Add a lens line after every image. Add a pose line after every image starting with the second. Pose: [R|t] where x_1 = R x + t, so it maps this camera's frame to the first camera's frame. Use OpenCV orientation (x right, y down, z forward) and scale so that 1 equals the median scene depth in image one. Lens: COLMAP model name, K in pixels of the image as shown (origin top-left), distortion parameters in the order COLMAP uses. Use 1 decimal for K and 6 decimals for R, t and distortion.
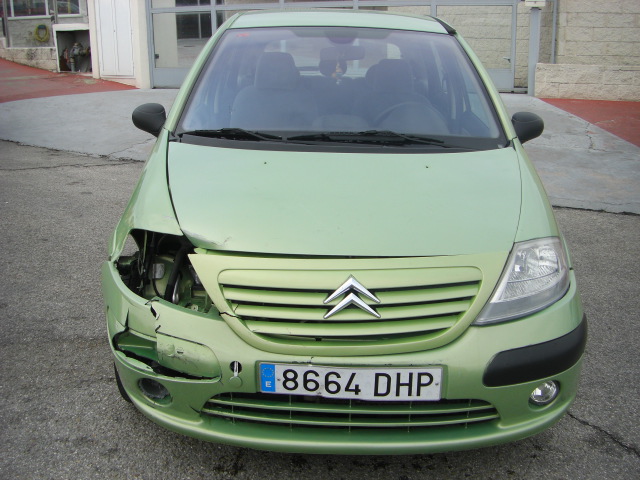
lens RADIAL K [[716.5, 0, 320.7], [0, 716.5, 226.0], [0, 0, 1]] dist [-0.168802, 0.099005]
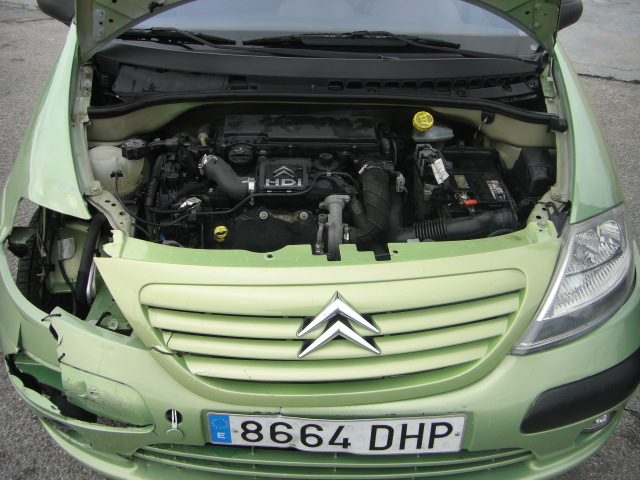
lens RADIAL K [[716.5, 0, 320.7], [0, 716.5, 226.0], [0, 0, 1]] dist [-0.168802, 0.099005]
pose [[0.999153, -0.013013, 0.039041, 0.001153], [0.003309, 0.971019, 0.238981, -0.150998], [-0.041020, -0.238650, 0.970239, 0.362824]]
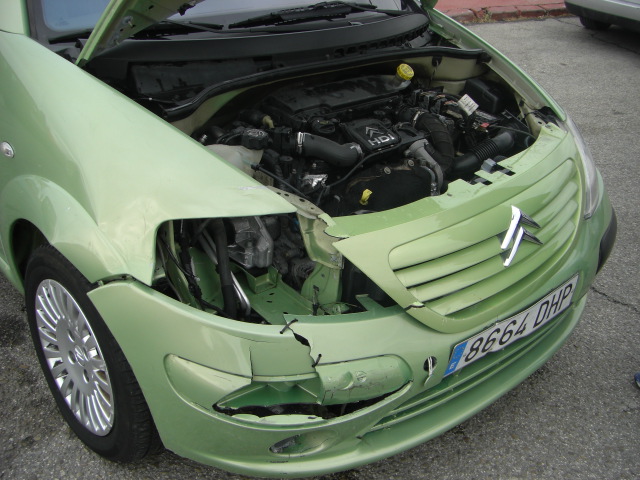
lens RADIAL K [[725.6, 0, 320.0], [0, 725.6, 240.0], [0, 0, 1]] dist [-0.221063, 0.269970]
pose [[0.733834, -0.301901, 0.608558, -0.624891], [0.128943, 0.941439, 0.311554, -0.174251], [-0.666979, -0.150160, 0.729788, 0.545543]]
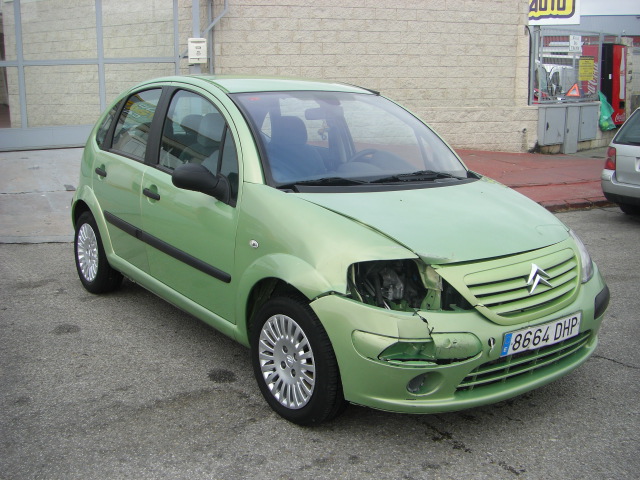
lens RADIAL K [[725.6, 0, 320.0], [0, 725.6, 240.0], [0, 0, 1]] dist [-0.221063, 0.269970]
pose [[0.794169, -0.129702, 0.593695, -1.181116], [0.161000, 0.986954, 0.000251, -0.050572], [-0.585982, 0.095386, 0.804690, 0.061443]]
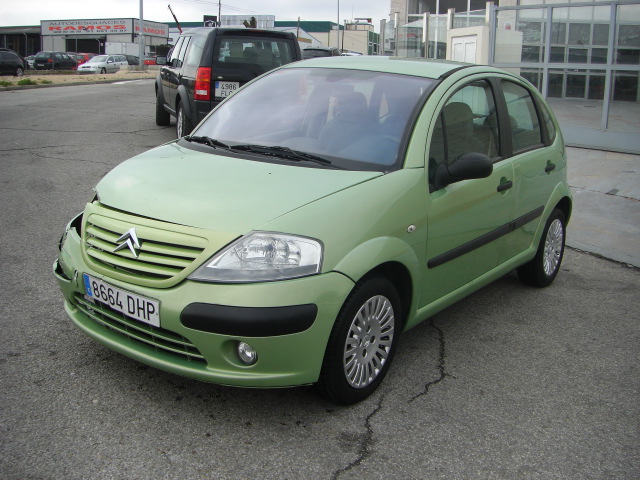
lens RADIAL K [[716.5, 0, 320.7], [0, 716.5, 226.0], [0, 0, 1]] dist [-0.168802, 0.099005]
pose [[0.806517, 0.154319, -0.570715, 1.176324], [-0.197519, 0.980198, -0.014086, 0.011164], [0.557240, 0.124088, 0.821028, 0.020772]]
